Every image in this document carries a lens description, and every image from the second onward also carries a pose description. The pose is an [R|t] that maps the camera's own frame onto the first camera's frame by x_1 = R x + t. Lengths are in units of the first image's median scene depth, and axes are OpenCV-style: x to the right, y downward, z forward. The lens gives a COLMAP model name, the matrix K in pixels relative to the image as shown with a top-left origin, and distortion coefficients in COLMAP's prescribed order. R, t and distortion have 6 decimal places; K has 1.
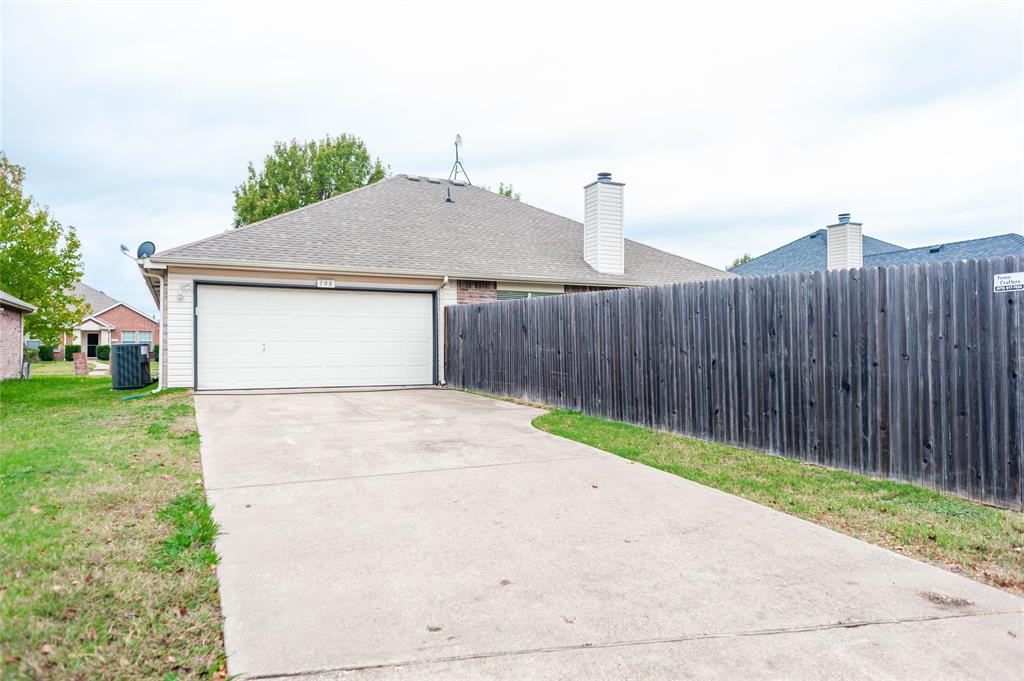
lens RADIAL K [[674.5, 0, 512.0], [0, 674.5, 340.5], [0, 0, 1]] dist [0.029626, -0.026554]
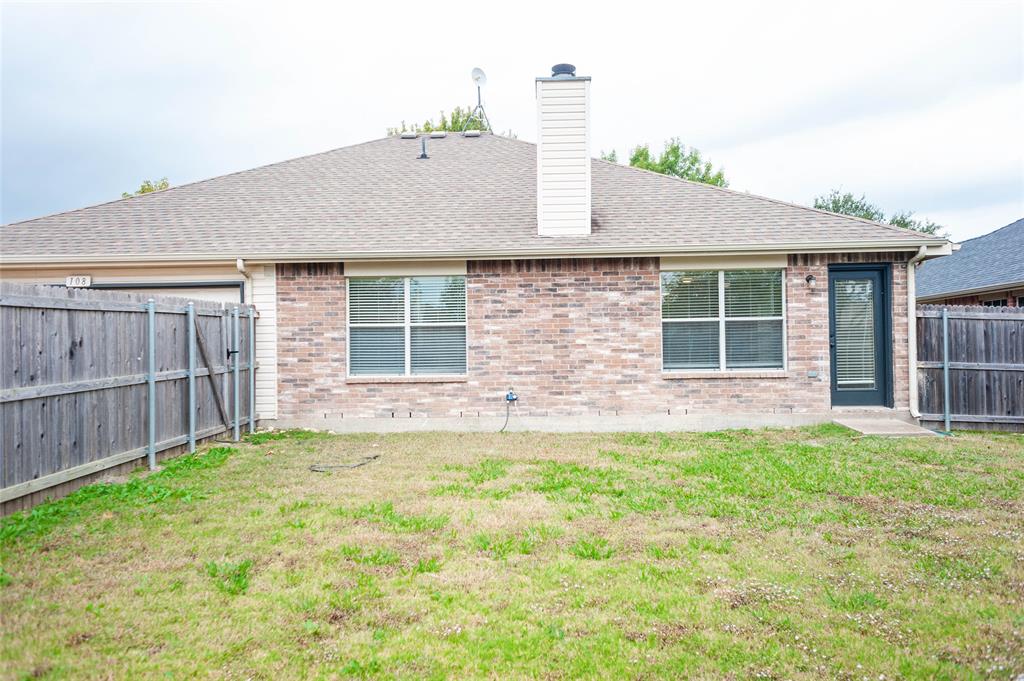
lens RADIAL K [[674.5, 0, 512.0], [0, 674.5, 340.5], [0, 0, 1]] dist [0.029626, -0.026554]
pose [[0.889322, -0.017821, -0.456934, 0.395245], [0.018766, 0.999821, -0.002469, -0.010565], [0.456896, -0.006379, 0.889497, 0.505575]]
